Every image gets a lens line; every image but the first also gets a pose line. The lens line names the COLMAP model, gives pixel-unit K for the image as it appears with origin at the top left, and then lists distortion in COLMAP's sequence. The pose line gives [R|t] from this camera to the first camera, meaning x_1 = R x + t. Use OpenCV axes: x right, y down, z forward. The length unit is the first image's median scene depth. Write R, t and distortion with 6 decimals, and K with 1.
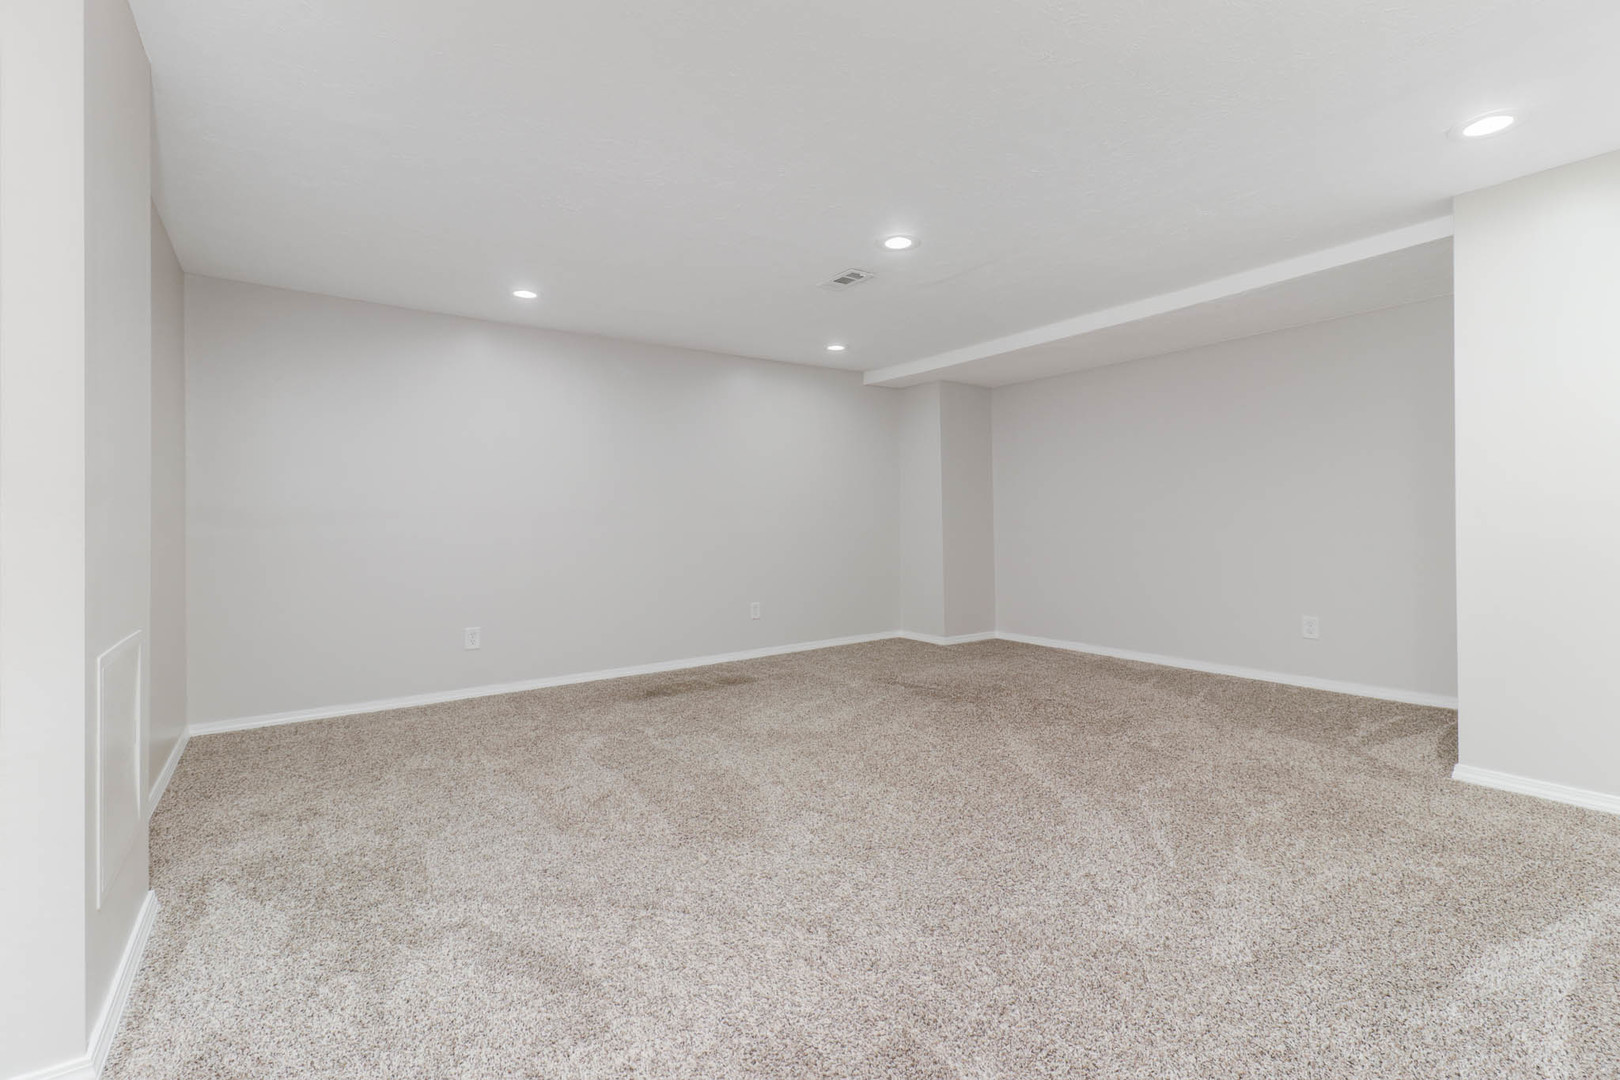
lens RADIAL K [[741.4, 0, 811.4], [0, 741.4, 508.7], [0, 0, 1]] dist [0.020901, -0.017054]
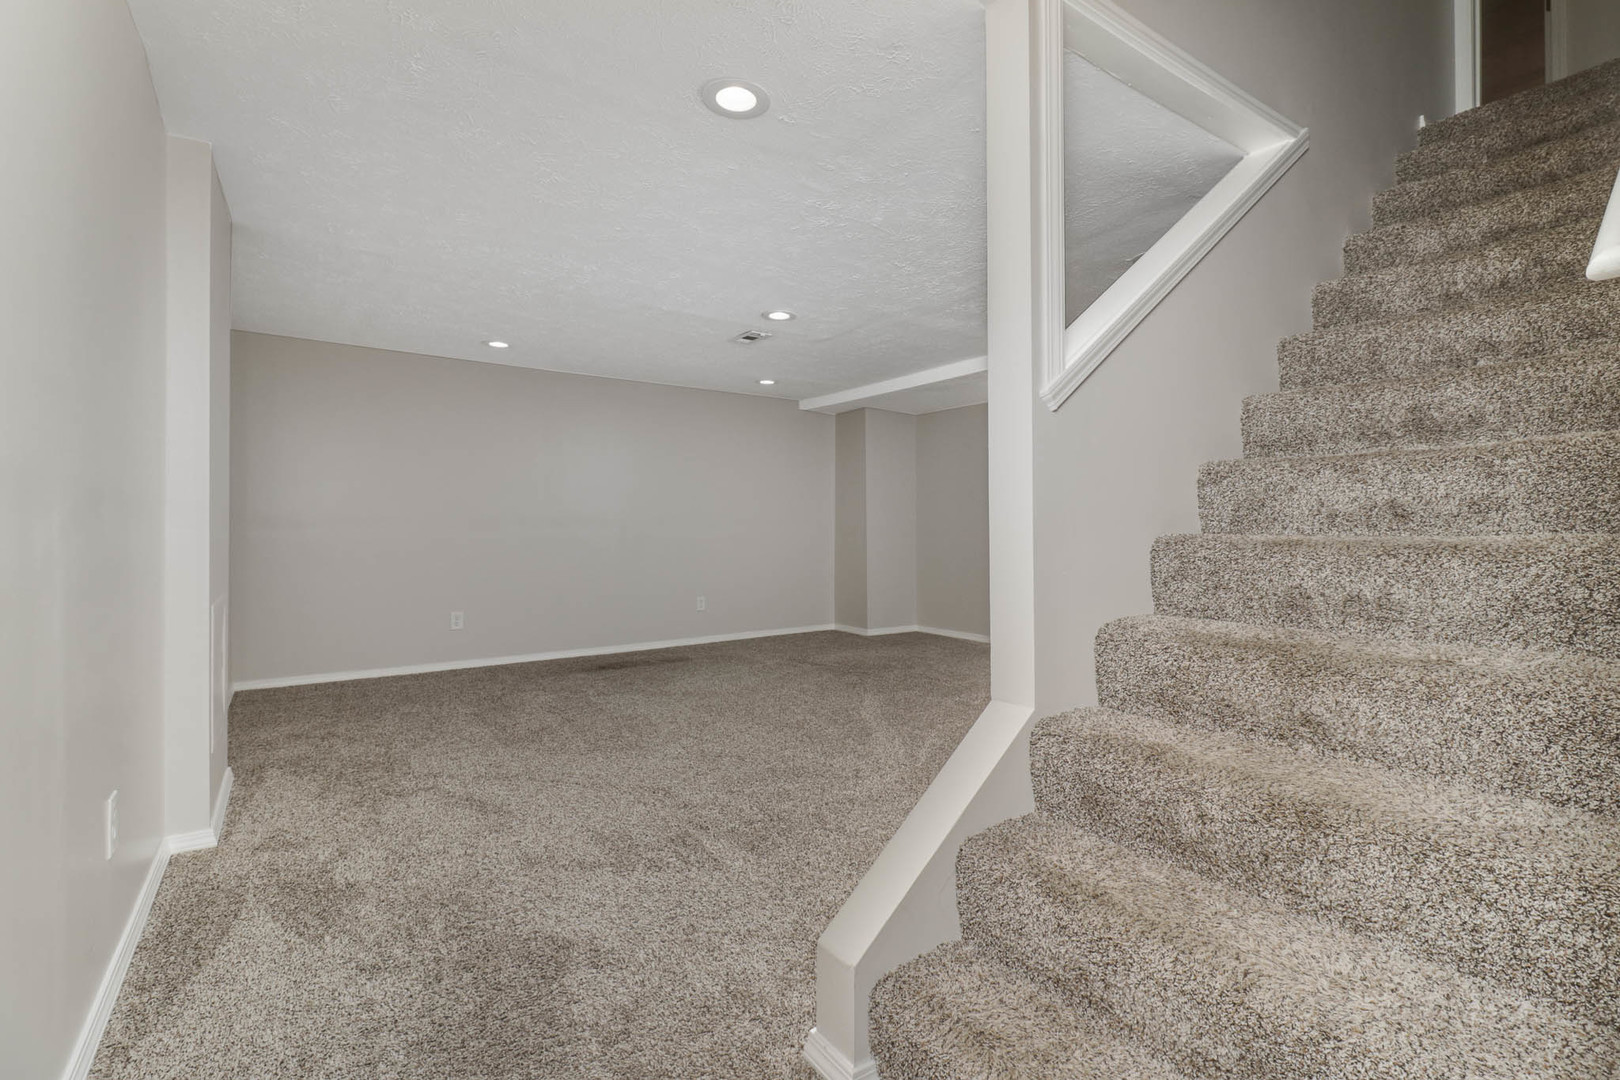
lens RADIAL K [[739.6, 0, 815.0], [0, 739.6, 516.1], [0, 0, 1]] dist [-0.001446, -0.017615]
pose [[0.999939, 0.010873, 0.001752, 0.180044], [-0.010874, 0.999941, 0.000563, -0.006319], [-0.001746, -0.000582, 0.999998, -0.297708]]
